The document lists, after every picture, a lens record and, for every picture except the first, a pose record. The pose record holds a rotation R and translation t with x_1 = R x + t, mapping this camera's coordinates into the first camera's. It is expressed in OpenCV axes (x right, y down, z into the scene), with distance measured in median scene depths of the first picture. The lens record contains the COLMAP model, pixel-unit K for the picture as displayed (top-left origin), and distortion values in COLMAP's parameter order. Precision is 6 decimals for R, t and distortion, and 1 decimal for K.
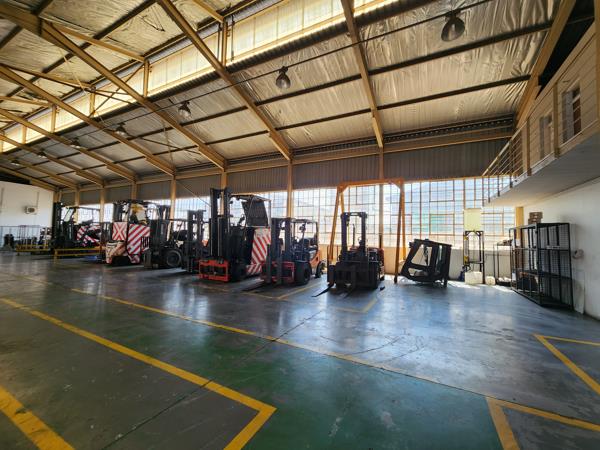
lens RADIAL K [[246.3, 0, 307.7], [0, 246.3, 223.3], [0, 0, 1]] dist [-0.000986, -0.000167]
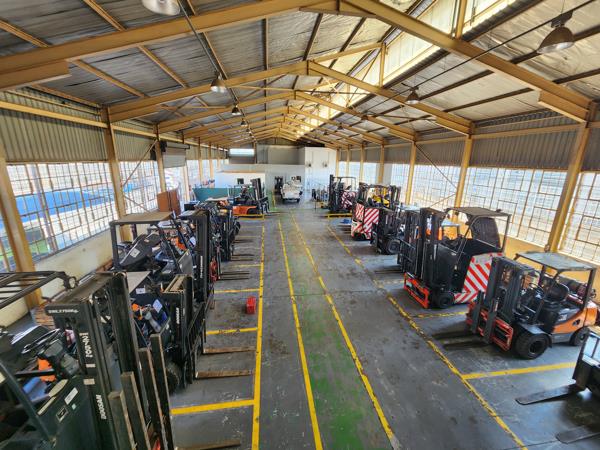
lens RADIAL K [[246.3, 0, 299.8], [0, 246.3, 222.5], [0, 0, 1]] dist [-0.000986, -0.000167]
pose [[0.554233, 0.194961, -0.809207, 0.091247], [0.053124, 0.961915, 0.268137, -0.278776], [0.830665, -0.191599, 0.522768, 0.089069]]
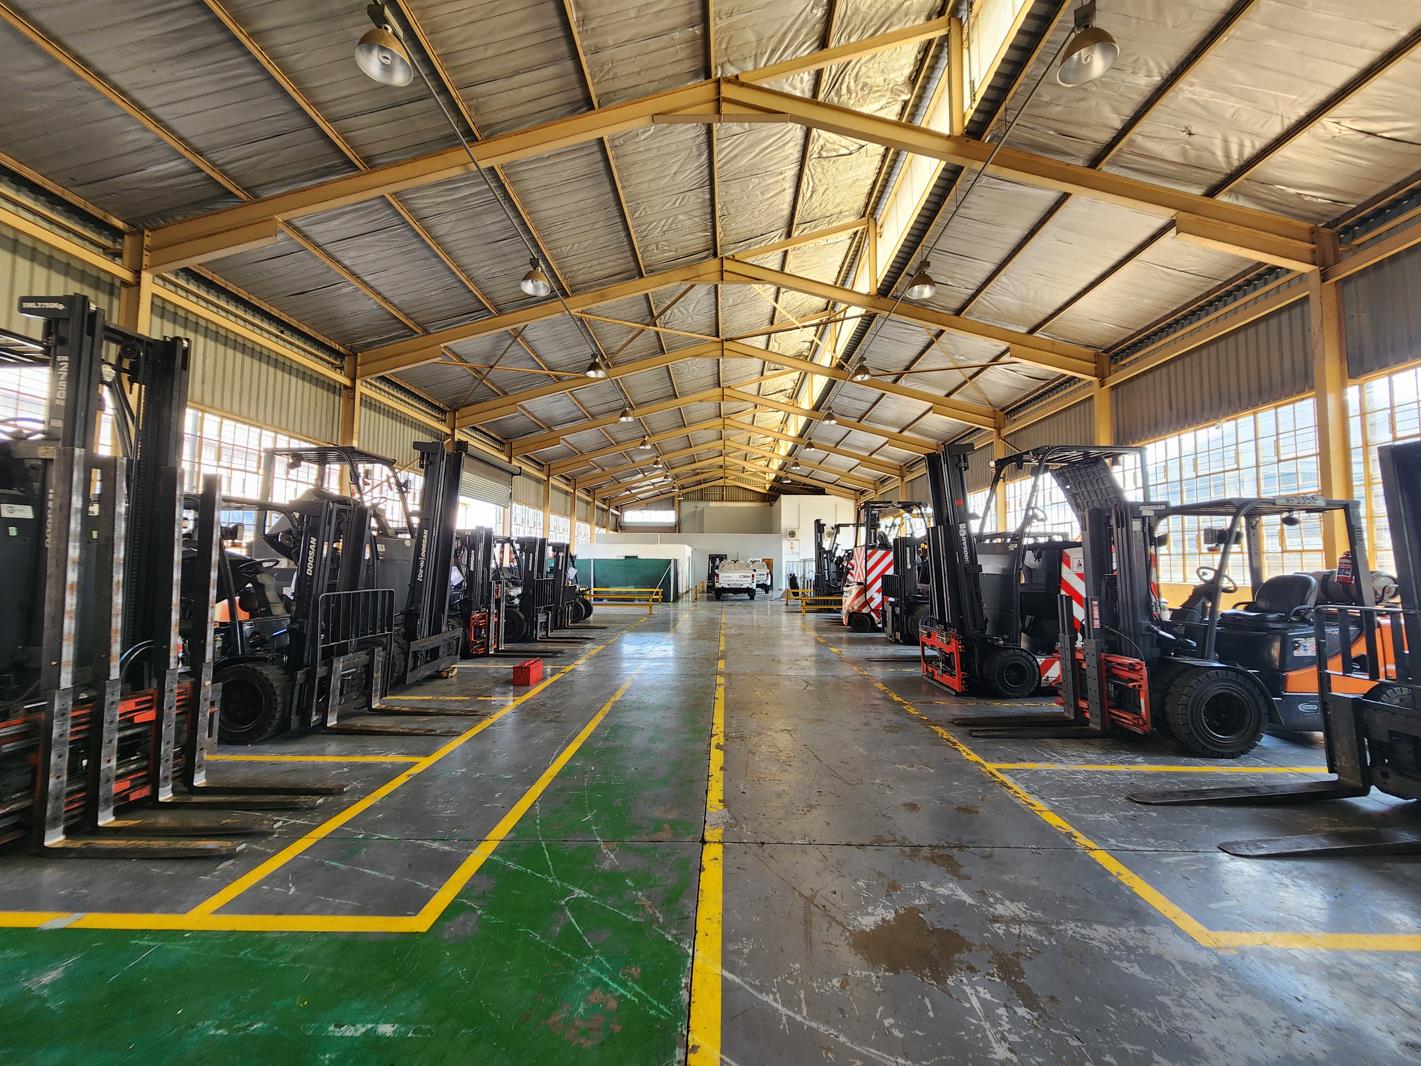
lens RADIAL K [[583.3, 0, 713.1], [0, 583.3, 531.4], [0, 0, 1]] dist [-0.000986, -0.000167]
pose [[0.417123, -0.078554, -0.905449, 0.244738], [0.062017, 0.996396, -0.057874, 0.014660], [0.906732, -0.032012, 0.420492, 0.208424]]
